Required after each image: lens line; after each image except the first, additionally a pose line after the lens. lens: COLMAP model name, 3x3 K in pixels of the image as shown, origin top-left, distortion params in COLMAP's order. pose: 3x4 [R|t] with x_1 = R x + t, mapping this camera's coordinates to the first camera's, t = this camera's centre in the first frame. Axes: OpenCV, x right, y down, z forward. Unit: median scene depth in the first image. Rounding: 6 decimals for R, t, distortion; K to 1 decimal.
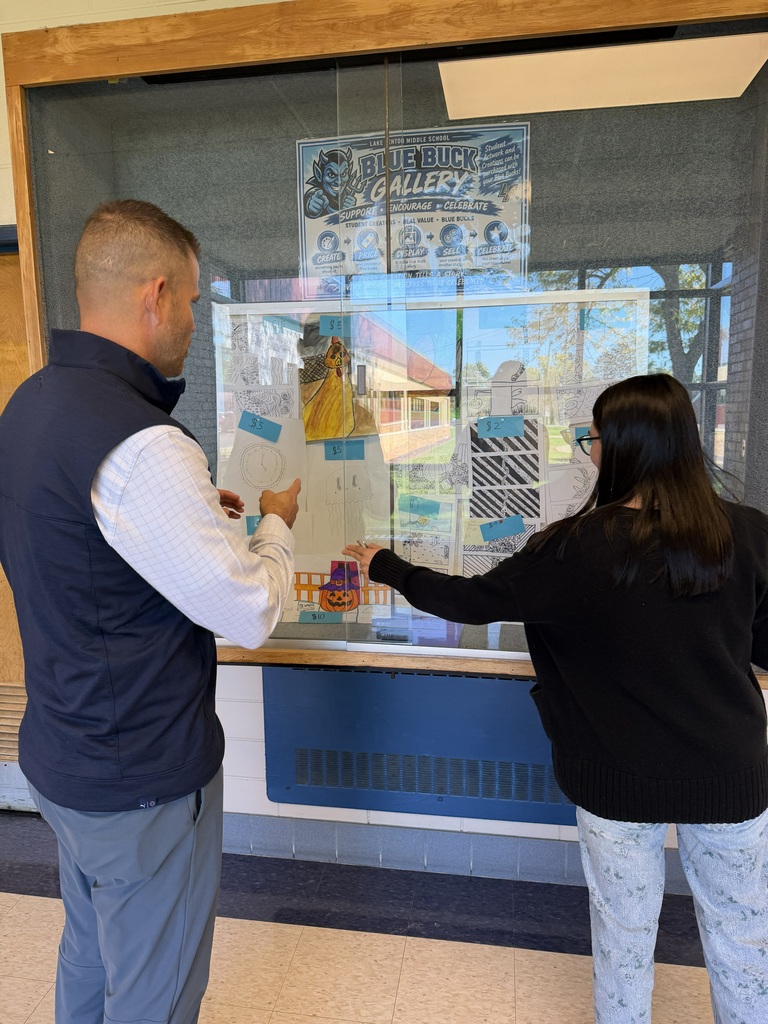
lens RADIAL K [[726.5, 0, 382.1], [0, 726.5, 509.6], [0, 0, 1]] dist [-0.002934, -0.004102]
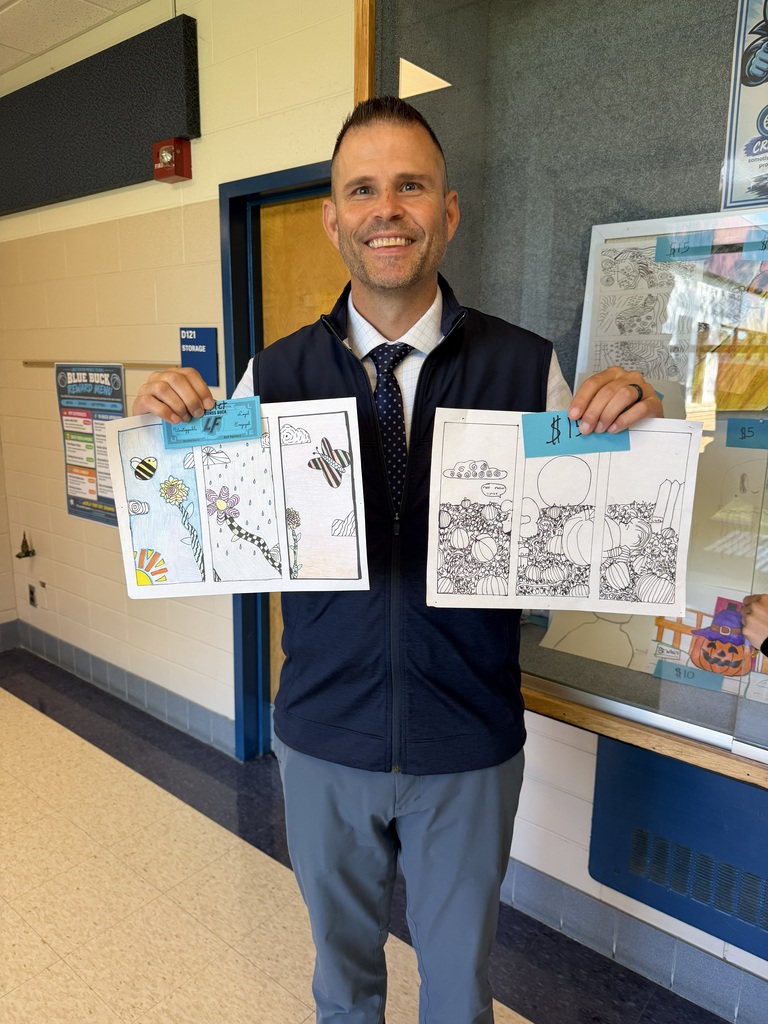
lens RADIAL K [[726.5, 0, 387.8], [0, 726.5, 511.9], [0, 0, 1]] dist [-0.002934, -0.004102]
pose [[0.866728, 0.122276, -0.483562, -0.017015], [-0.098311, 0.992347, 0.074718, -0.026900], [0.488997, -0.017220, 0.872115, 0.248645]]
